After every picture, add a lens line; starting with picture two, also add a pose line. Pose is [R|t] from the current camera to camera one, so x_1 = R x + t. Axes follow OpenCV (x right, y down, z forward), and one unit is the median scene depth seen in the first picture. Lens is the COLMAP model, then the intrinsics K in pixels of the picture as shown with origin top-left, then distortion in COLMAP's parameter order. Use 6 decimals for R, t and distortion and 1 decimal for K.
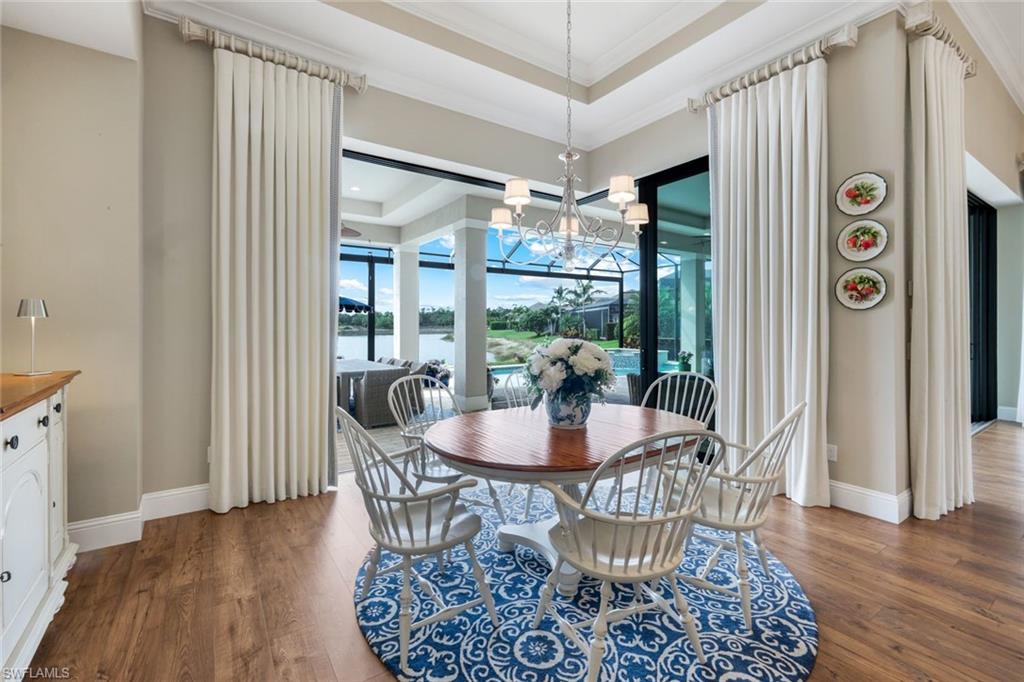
lens RADIAL K [[449.0, 0, 510.3], [0, 449.0, 329.6], [0, 0, 1]] dist [0.011443, -0.000028]
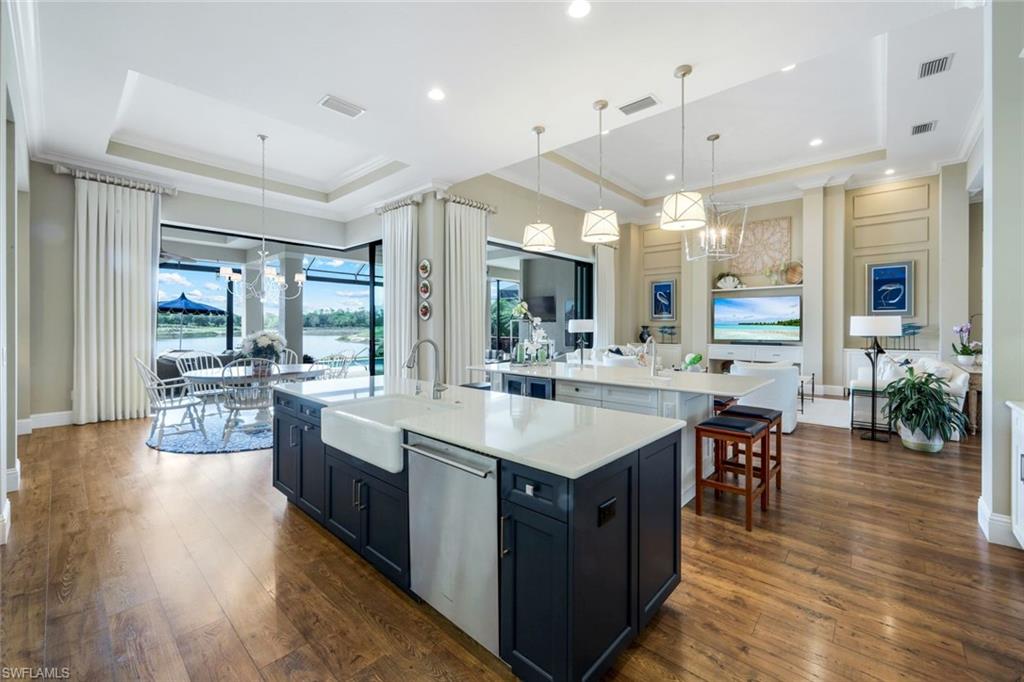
lens RADIAL K [[417.5, 0, 508.5], [0, 417.5, 333.4], [0, 0, 1]] dist [0.001471, 0.000192]
pose [[0.973208, 0.000603, 0.229924, 0.680957], [-0.001846, 0.999985, 0.005190, 0.010526], [-0.229917, -0.005476, 0.973195, -1.081174]]
